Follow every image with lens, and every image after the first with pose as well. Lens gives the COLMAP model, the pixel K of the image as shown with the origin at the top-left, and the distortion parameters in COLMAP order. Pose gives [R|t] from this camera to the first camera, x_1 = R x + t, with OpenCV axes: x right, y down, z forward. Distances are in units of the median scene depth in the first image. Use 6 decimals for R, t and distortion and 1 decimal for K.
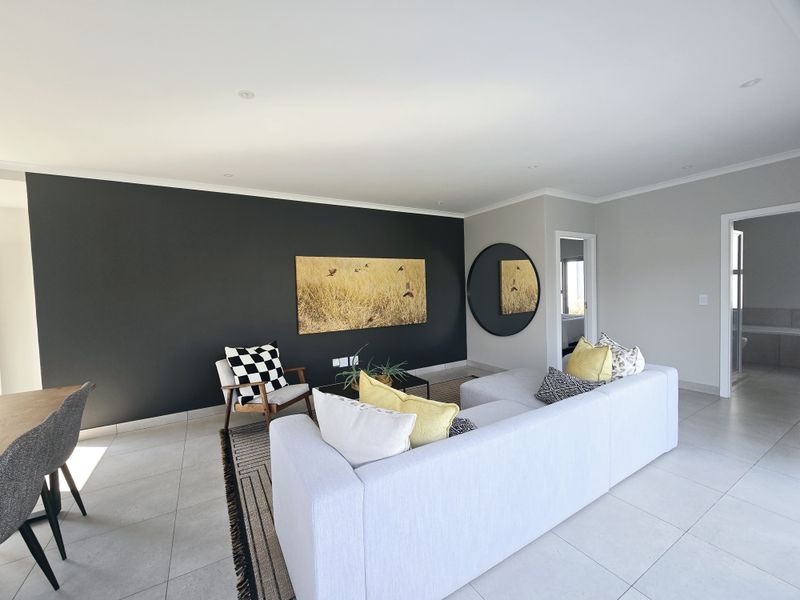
lens RADIAL K [[330.4, 0, 402.6], [0, 330.4, 302.4], [0, 0, 1]] dist [0.001638, 0.000175]
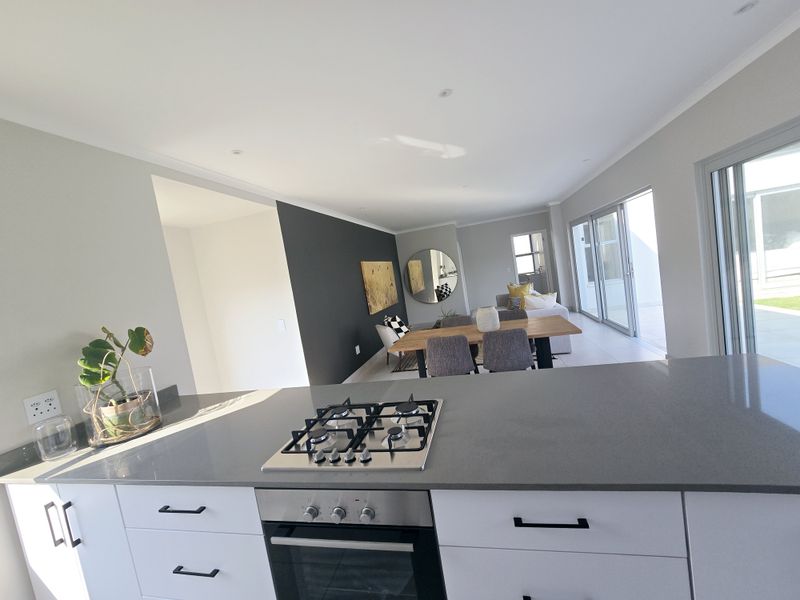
lens RADIAL K [[330.4, 0, 402.6], [0, 330.4, 300.4], [0, 0, 1]] dist [0.001638, 0.000175]
pose [[0.695929, -0.133794, 0.705537, -1.105013], [0.162142, 0.986395, 0.027120, 0.015703], [-0.699566, 0.095524, 0.708154, -0.113805]]
